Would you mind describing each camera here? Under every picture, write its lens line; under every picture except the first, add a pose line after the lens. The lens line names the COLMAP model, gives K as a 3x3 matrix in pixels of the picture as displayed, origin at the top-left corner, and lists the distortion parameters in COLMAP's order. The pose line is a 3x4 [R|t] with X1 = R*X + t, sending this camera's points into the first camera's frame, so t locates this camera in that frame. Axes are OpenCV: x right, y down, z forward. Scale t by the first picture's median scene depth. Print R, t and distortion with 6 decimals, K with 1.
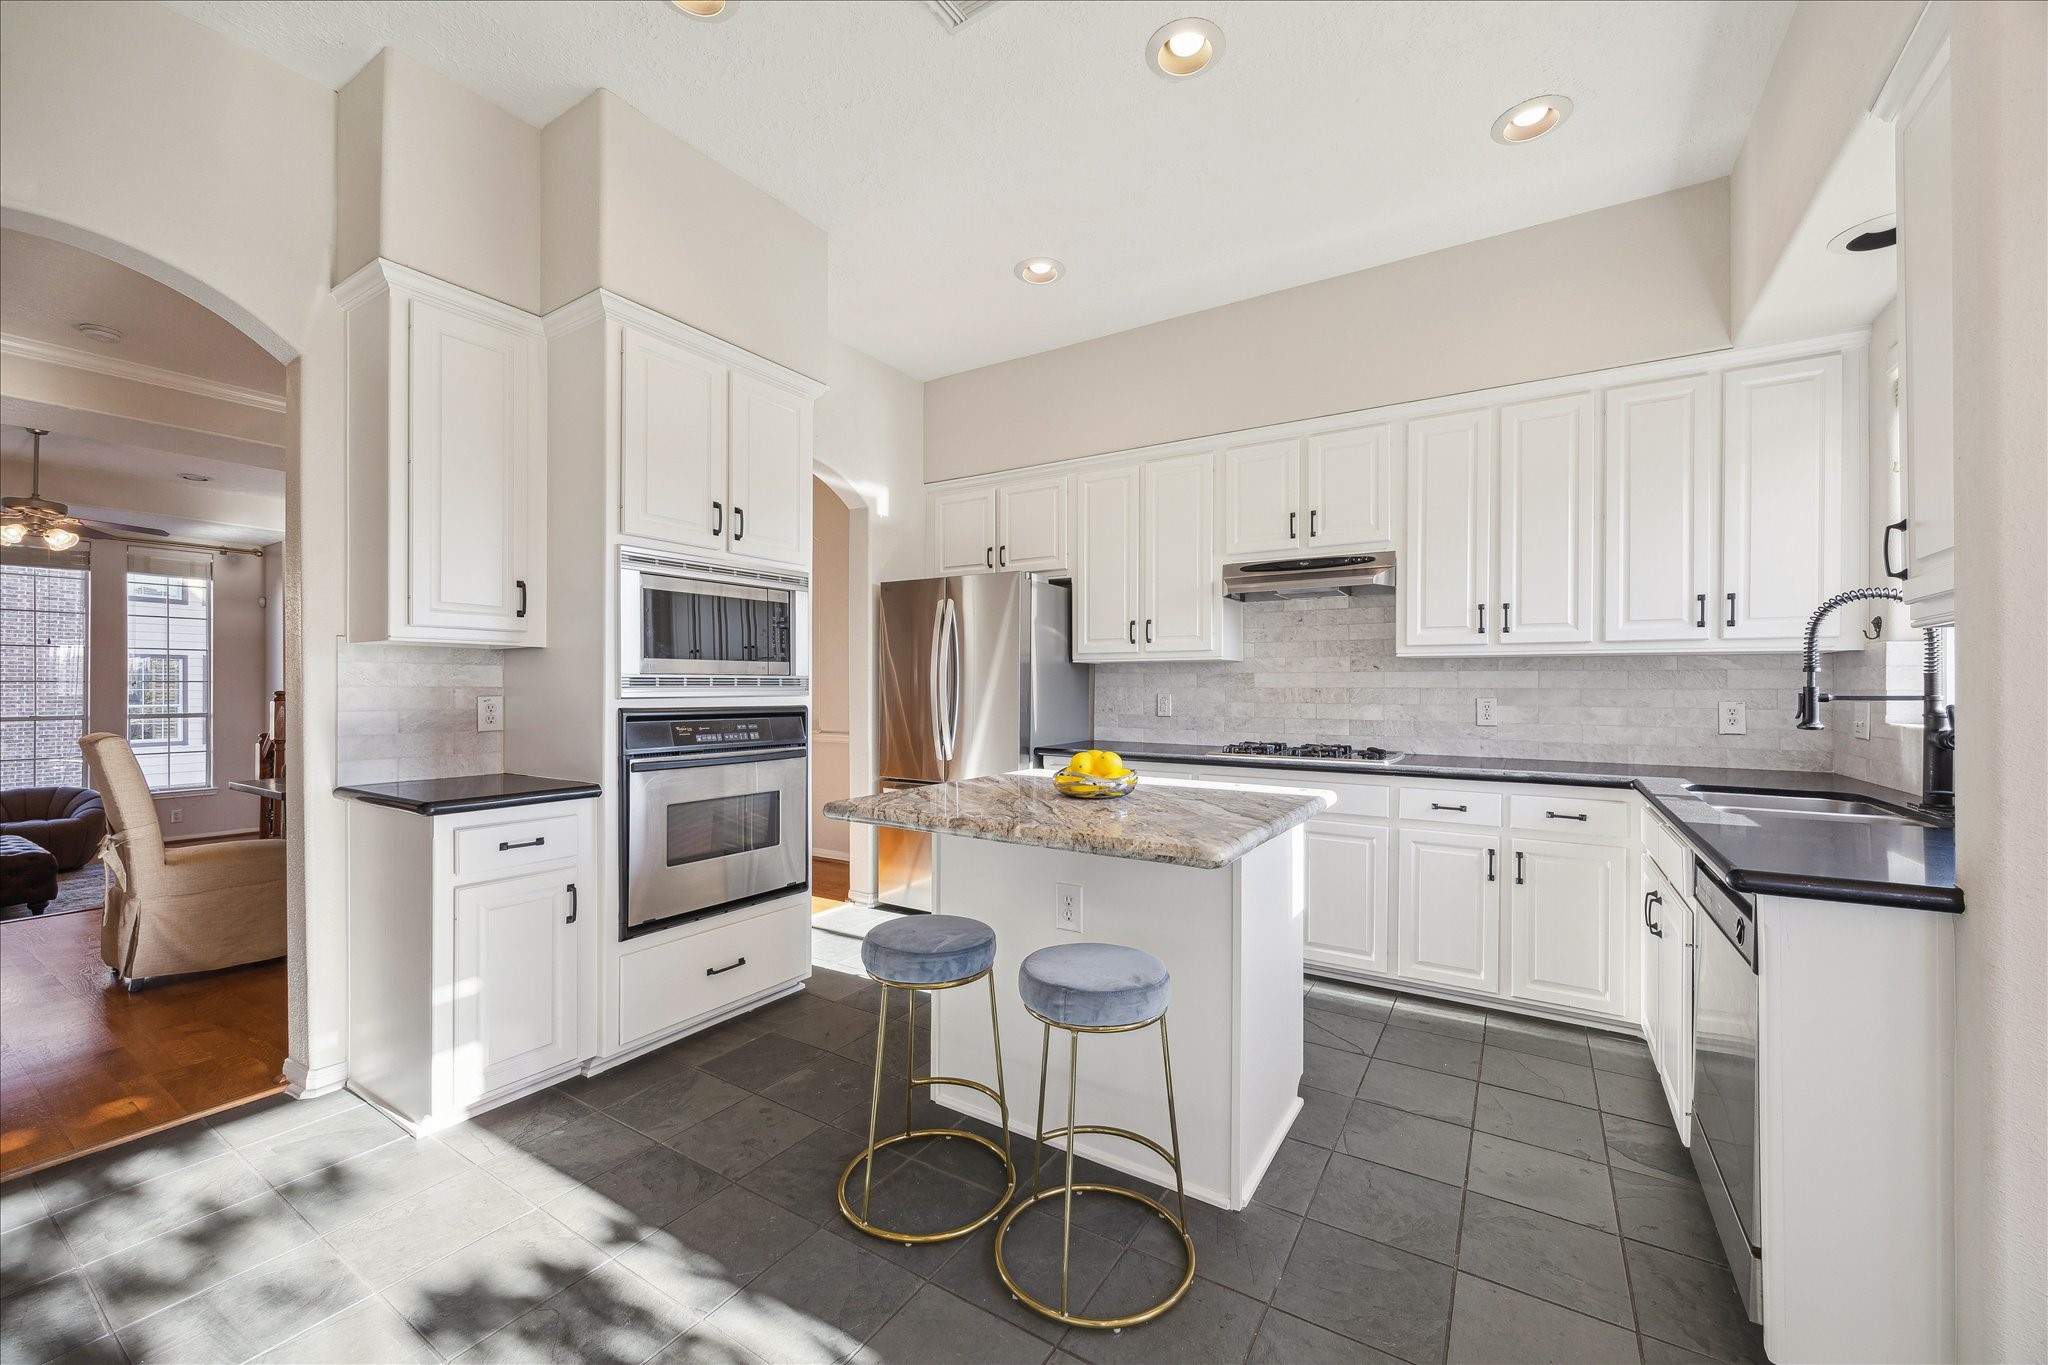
lens RADIAL K [[784.4, 0, 1038.1], [0, 784.4, 685.2], [0, 0, 1]] dist [-0.002166, 0.000947]
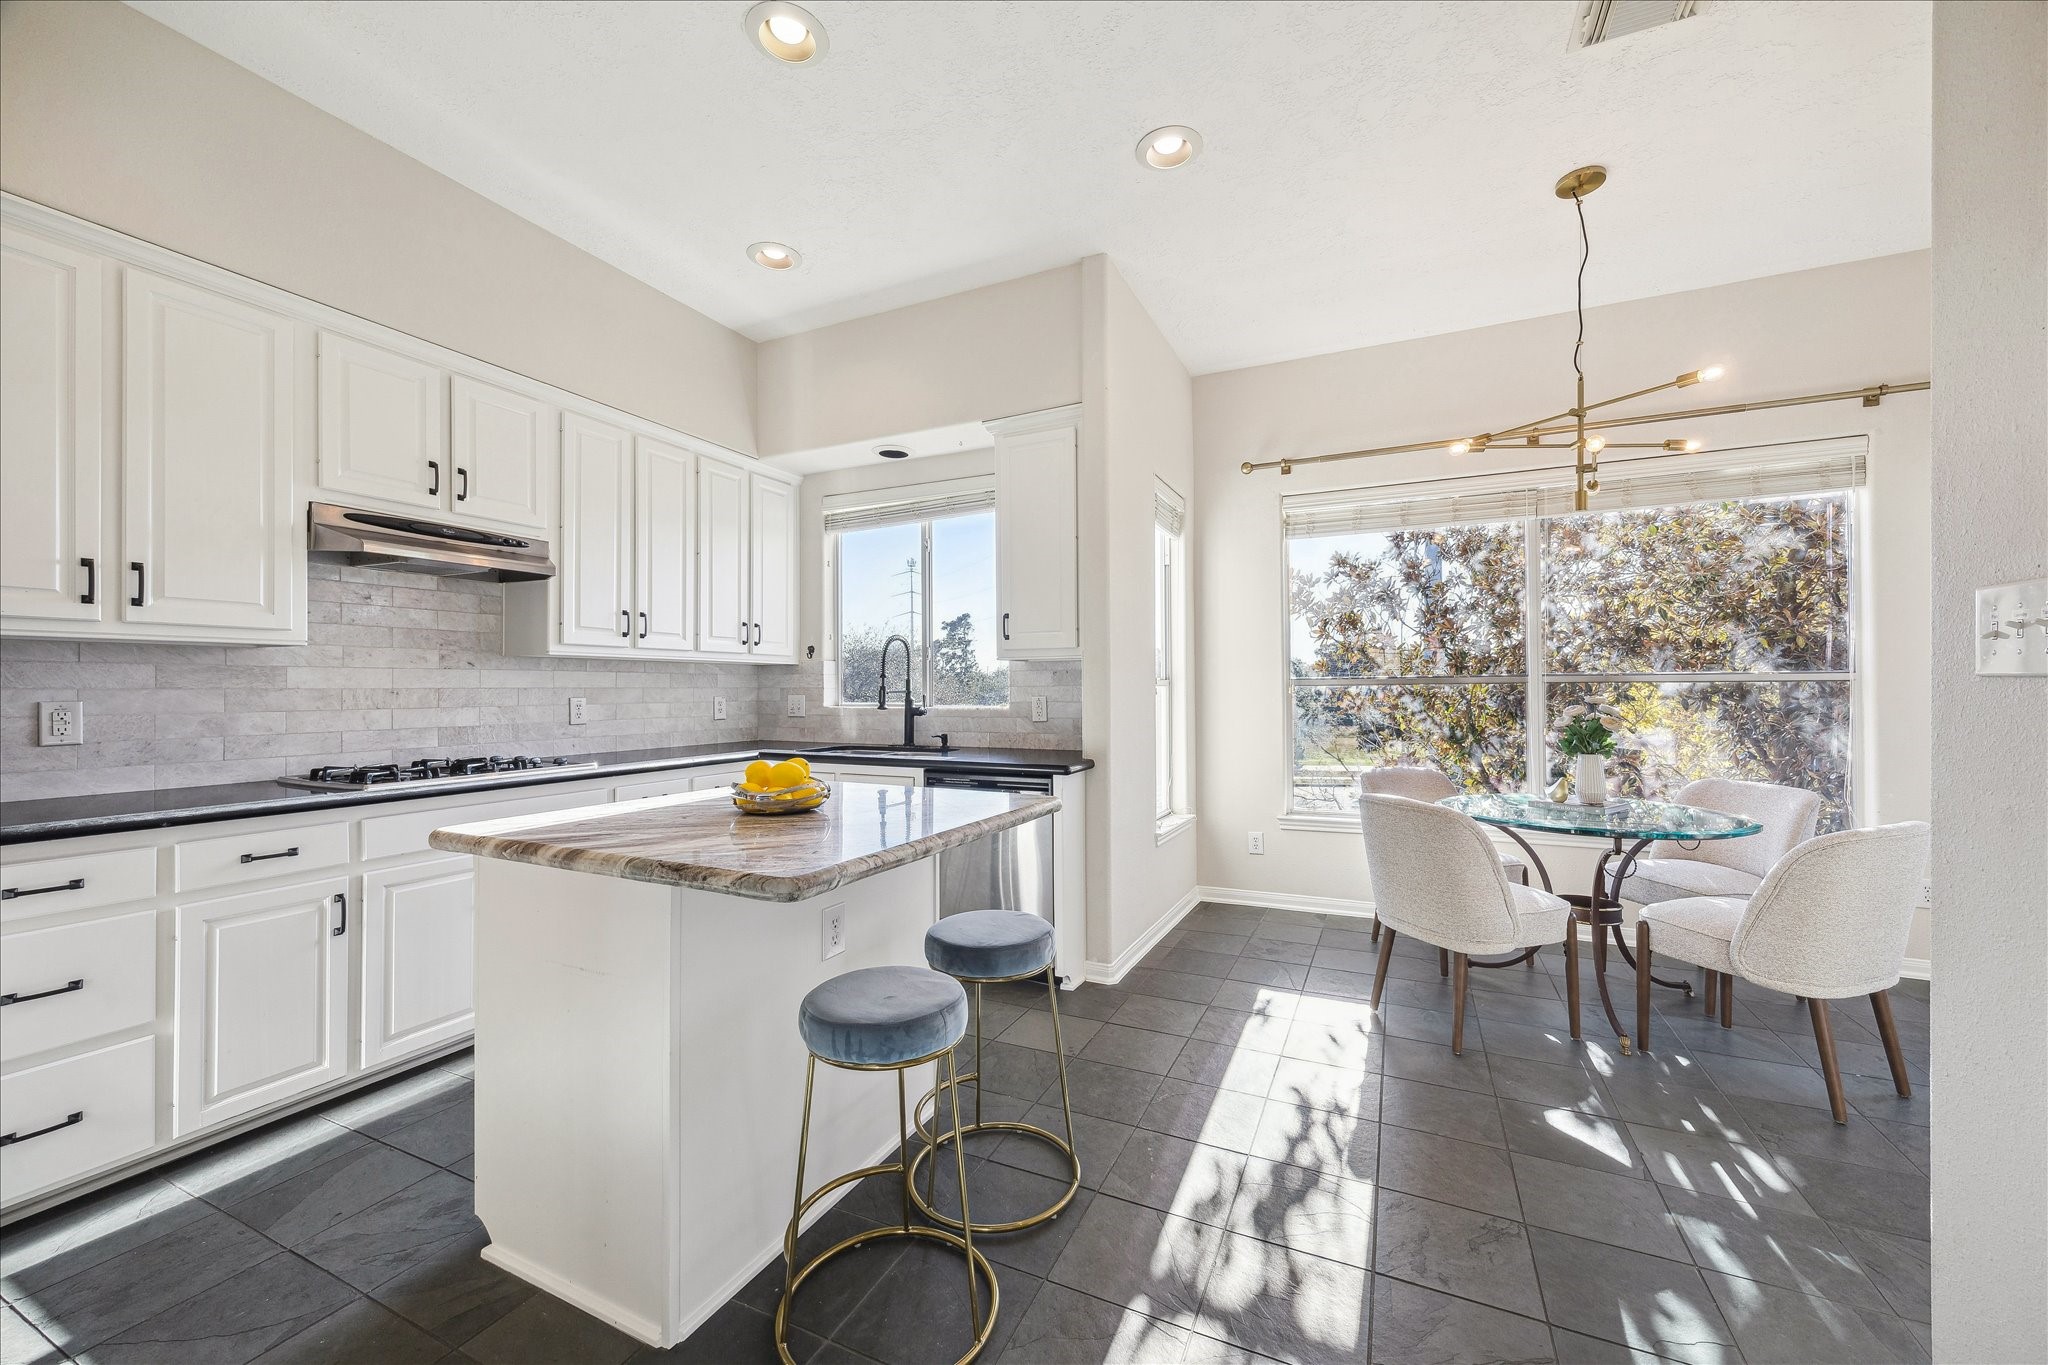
lens RADIAL K [[784.4, 0, 1029.7], [0, 784.4, 684.6], [0, 0, 1]] dist [-0.002166, 0.000947]
pose [[-0.105917, 0.001691, 0.994374, -0.561798], [0.000827, 0.999998, -0.001613, 0.001371], [-0.994375, 0.000652, -0.105918, 0.555237]]
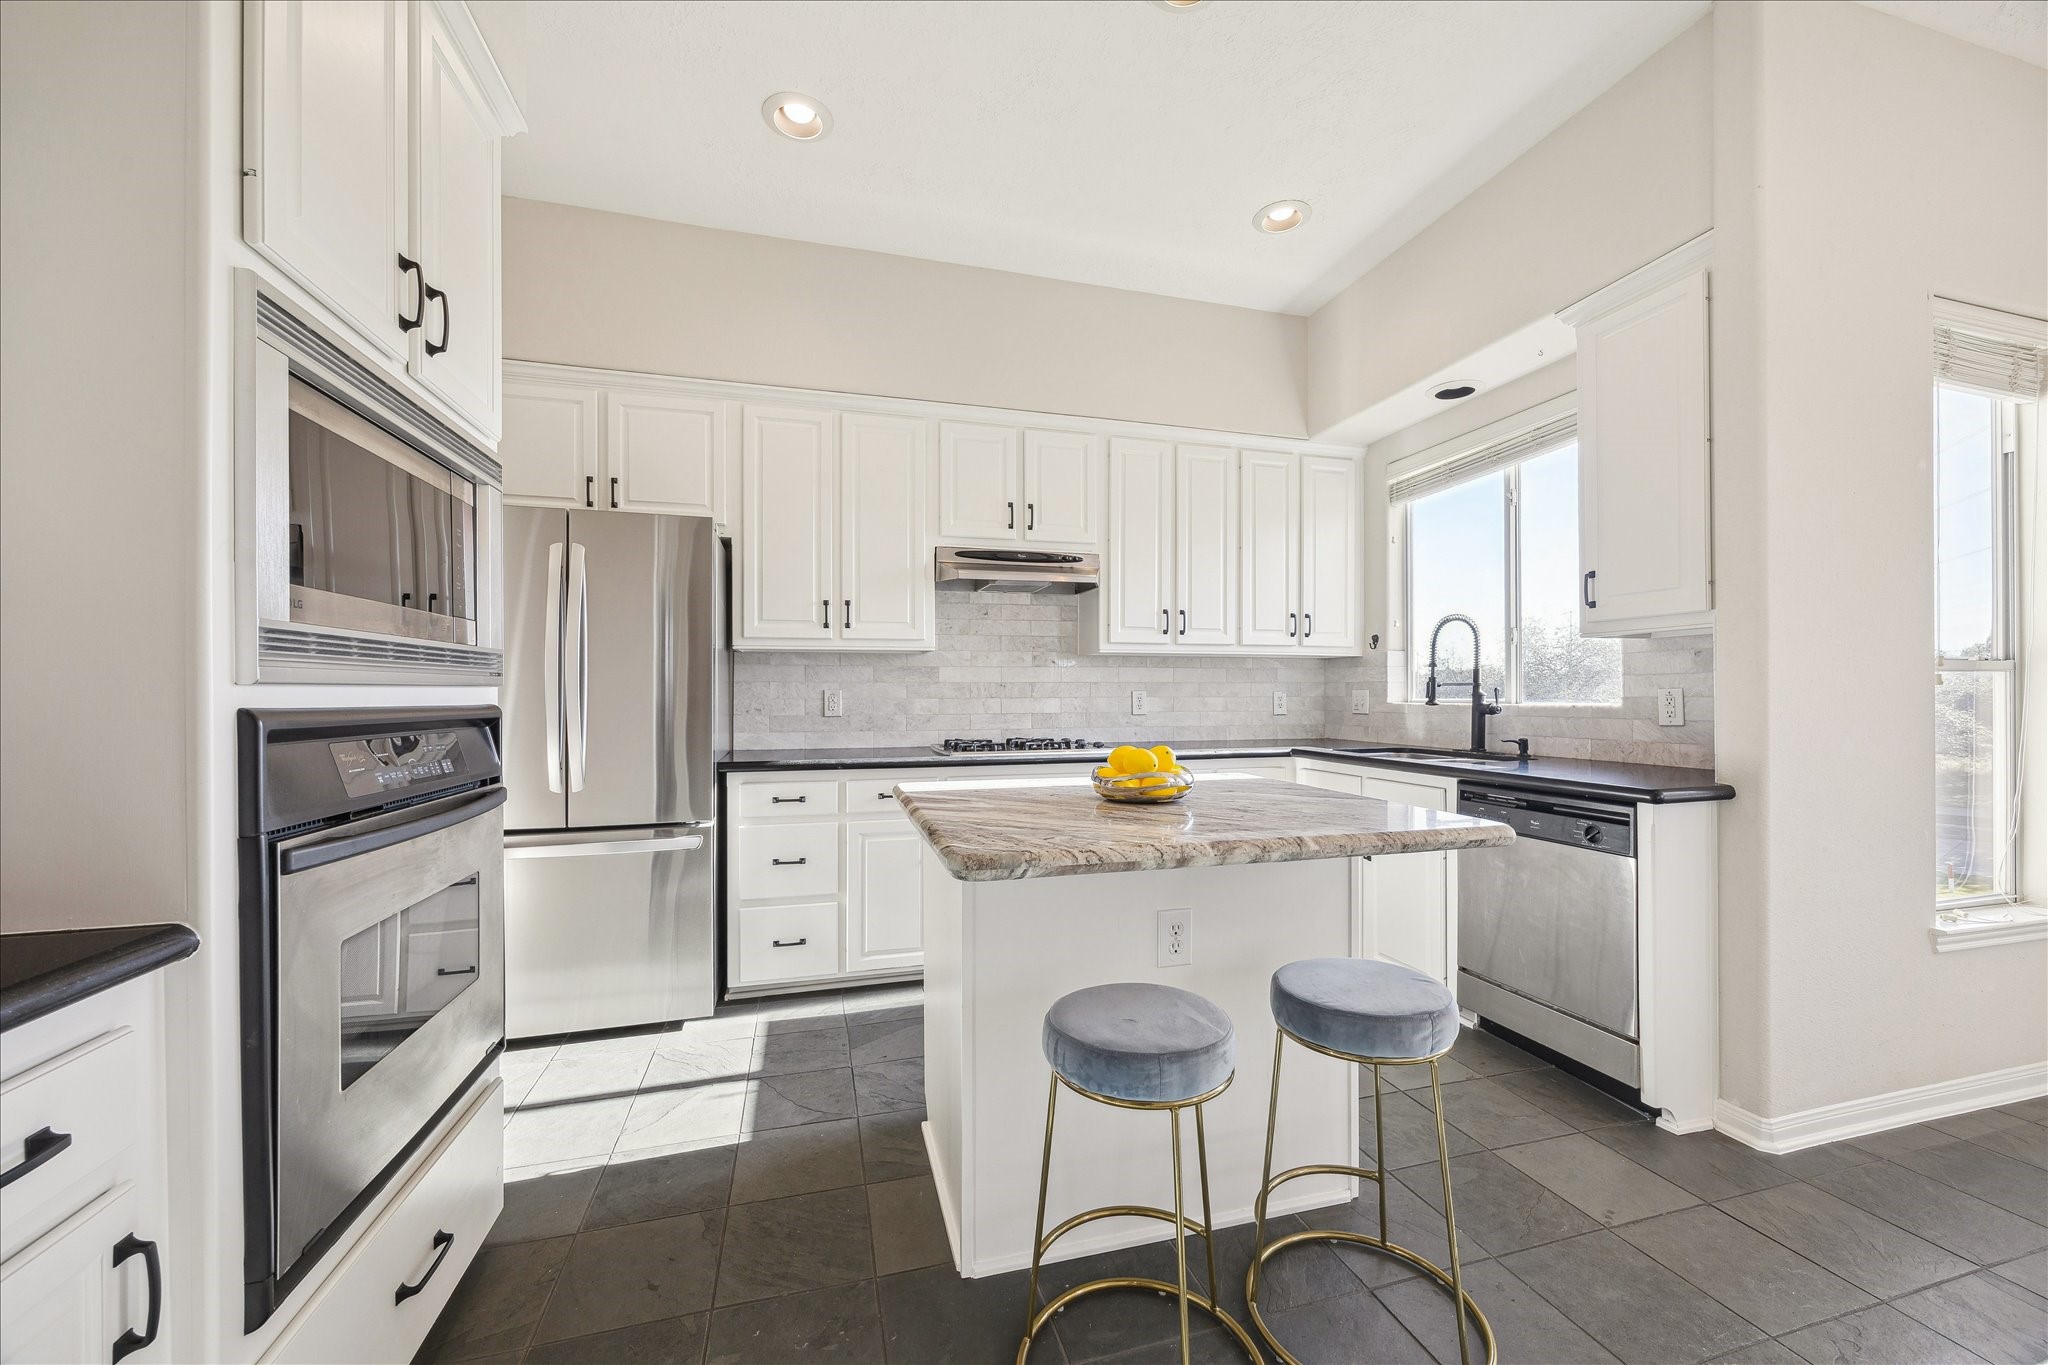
lens RADIAL K [[784.4, 0, 1033.2], [0, 784.4, 696.1], [0, 0, 1]] dist [-0.002166, 0.000947]
pose [[0.674310, -0.007379, 0.738412, -0.423715], [0.003530, 0.999971, 0.006769, 0.016772], [-0.738440, -0.001958, 0.674316, 0.357089]]
